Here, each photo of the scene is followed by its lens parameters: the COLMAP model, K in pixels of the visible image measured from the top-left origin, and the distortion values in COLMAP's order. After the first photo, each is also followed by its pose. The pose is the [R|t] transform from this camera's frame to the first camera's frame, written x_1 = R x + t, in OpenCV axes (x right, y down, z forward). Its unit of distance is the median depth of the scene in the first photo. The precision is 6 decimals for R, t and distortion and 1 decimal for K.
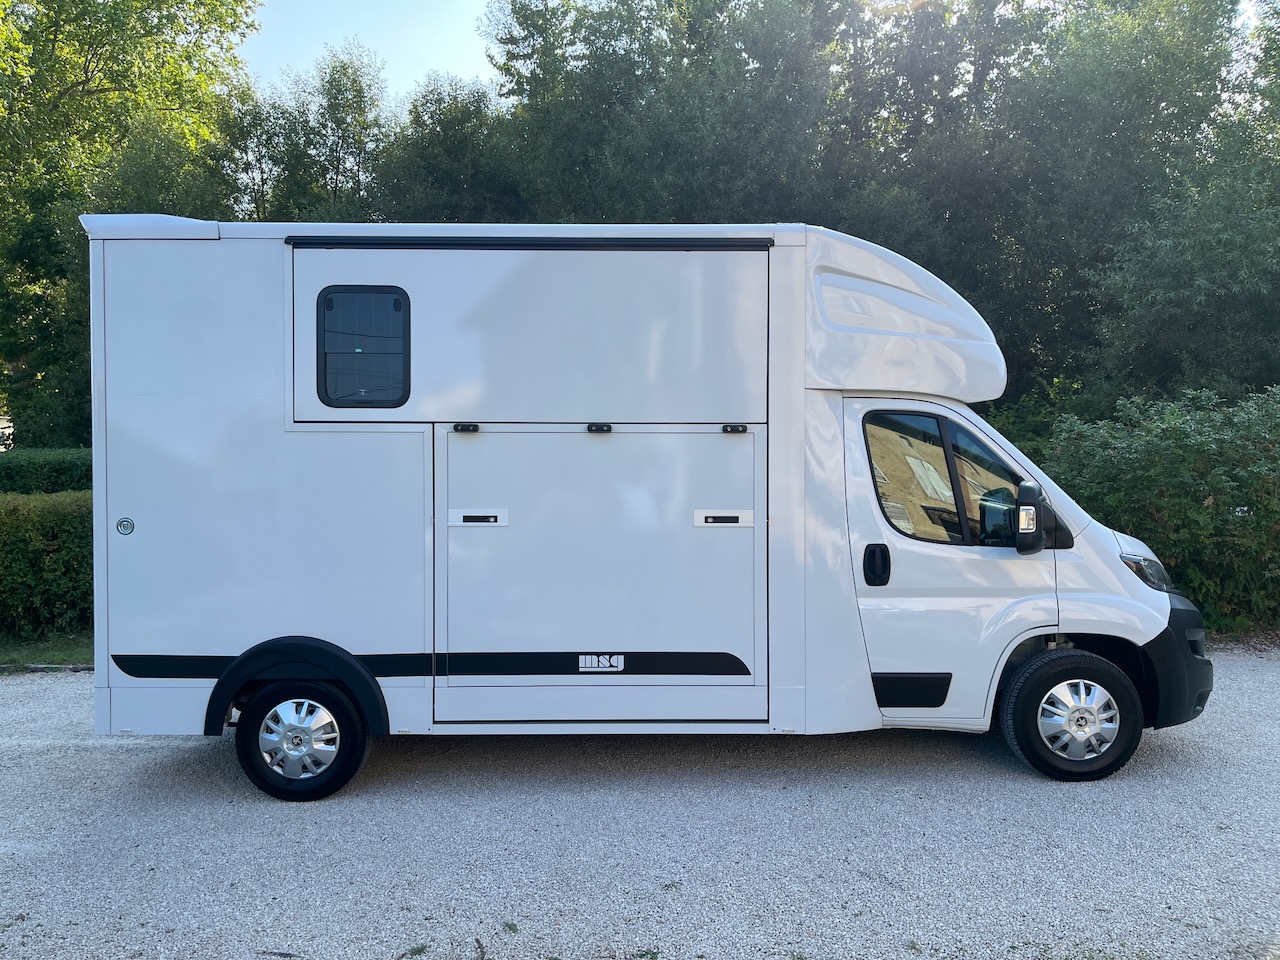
lens RADIAL K [[976.4, 0, 647.7], [0, 976.4, 474.4], [0, 0, 1]] dist [0.050443, -0.053255]
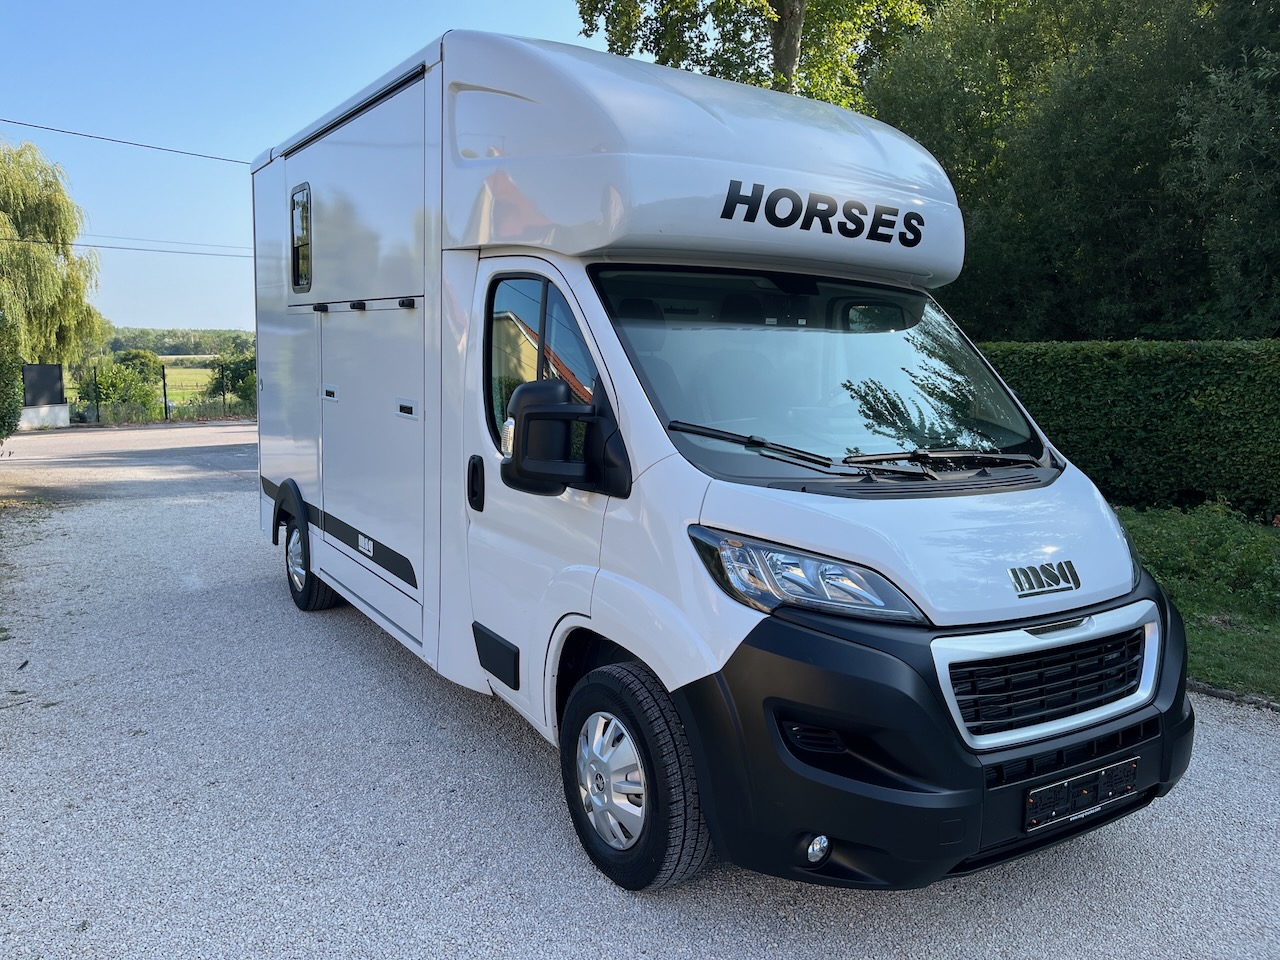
lens RADIAL K [[976.4, 0, 638.9], [0, 976.4, 485.1], [0, 0, 1]] dist [0.050443, -0.053255]
pose [[0.535857, 0.131533, -0.834000, 0.926164], [-0.034255, 0.990364, 0.134185, -0.011554], [0.843613, -0.043335, 0.535200, 0.701033]]
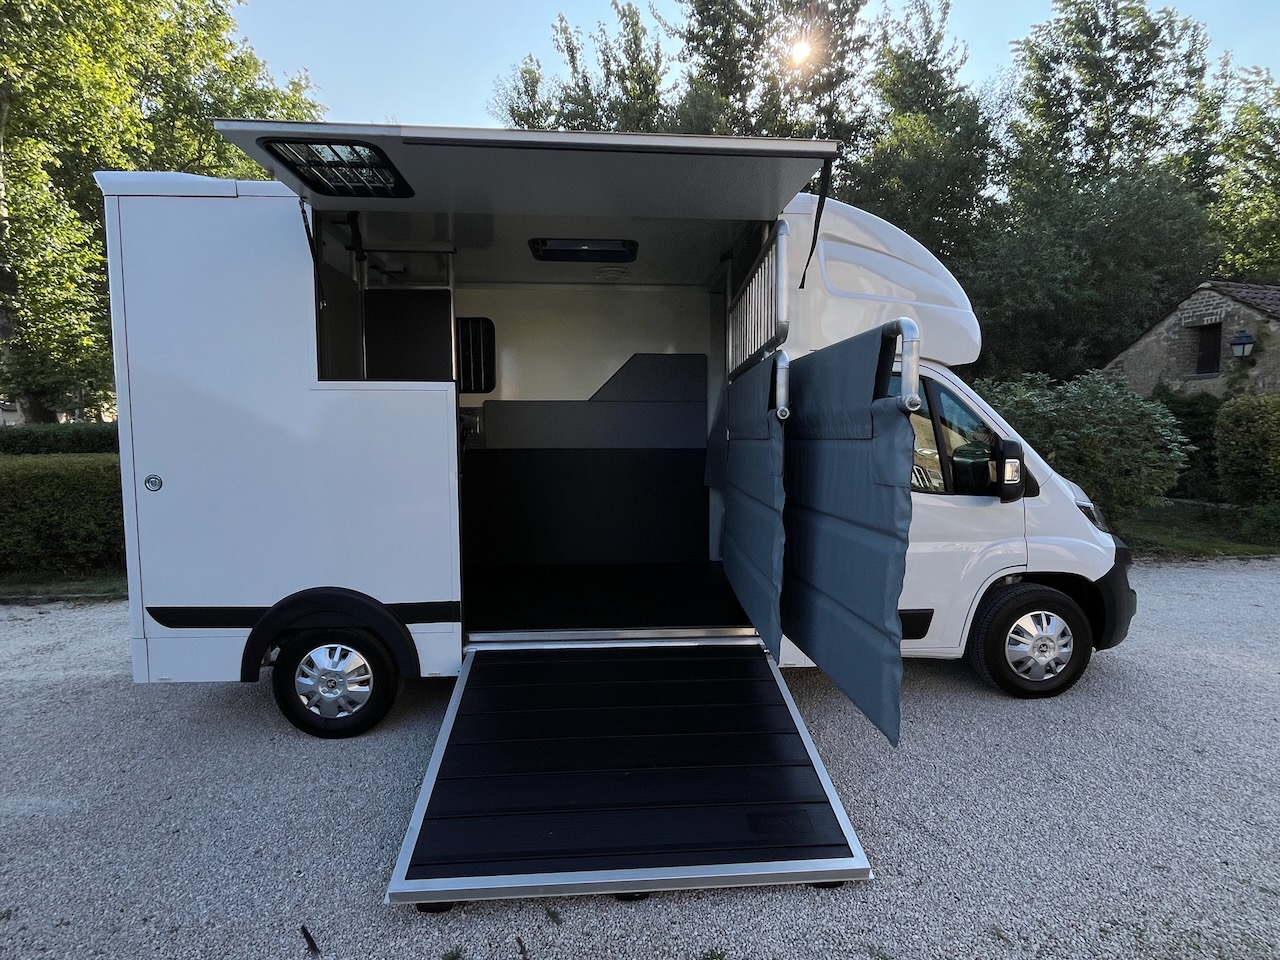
lens RADIAL K [[656.6, 0, 650.2], [0, 656.6, 481.5], [0, 0, 1]] dist [-0.012437, 0.004696]
pose [[0.997519, -0.006900, 0.070060, -0.063187], [0.002547, 0.998071, 0.062023, 0.011057], [-0.070353, -0.061691, 0.995613, 0.291096]]
